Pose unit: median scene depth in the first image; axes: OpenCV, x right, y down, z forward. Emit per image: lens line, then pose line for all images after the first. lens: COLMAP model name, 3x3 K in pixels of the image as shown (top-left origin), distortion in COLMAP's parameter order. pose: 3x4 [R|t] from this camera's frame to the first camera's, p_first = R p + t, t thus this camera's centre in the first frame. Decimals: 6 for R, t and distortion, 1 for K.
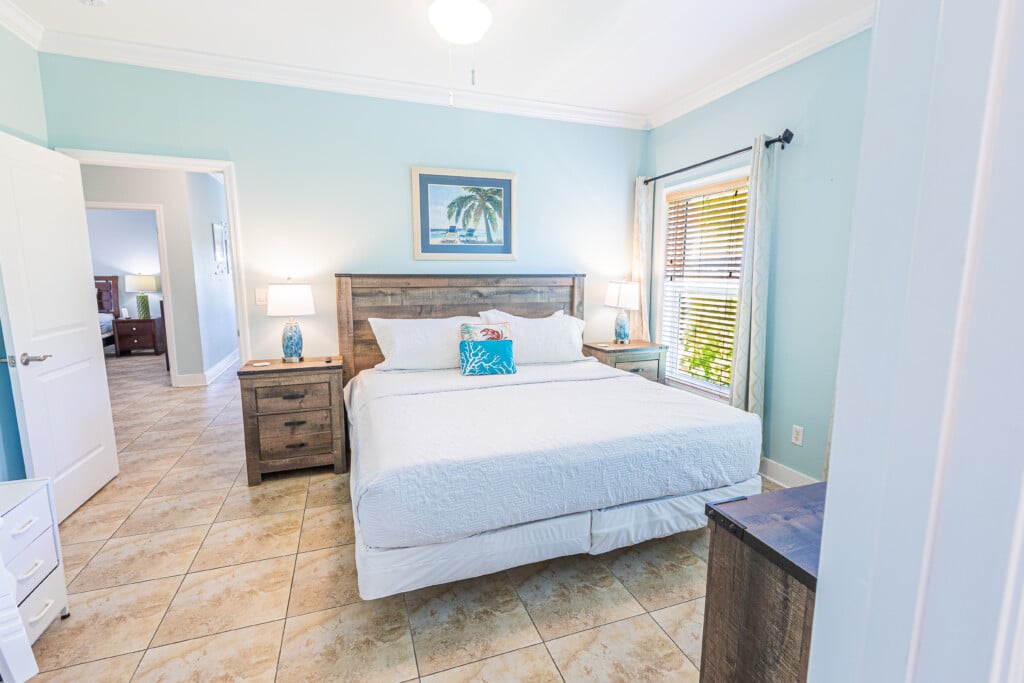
lens RADIAL K [[461.8, 0, 513.6], [0, 461.8, 333.2], [0, 0, 1]] dist [-0.002821, -0.002385]
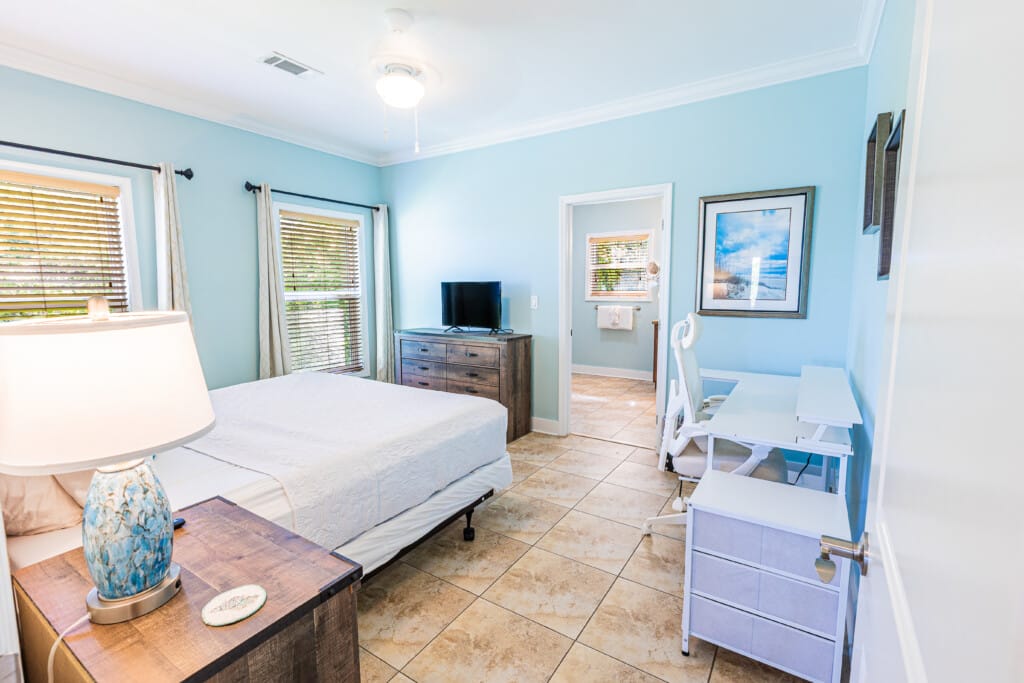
lens RADIAL K [[461.8, 0, 513.6], [0, 461.8, 340.5], [0, 0, 1]] dist [-0.002821, -0.002385]
pose [[-0.608920, -0.089525, 0.788164, -1.167385], [0.095609, 0.978083, 0.184964, -0.165050], [-0.787449, 0.187984, -0.587015, 1.376379]]
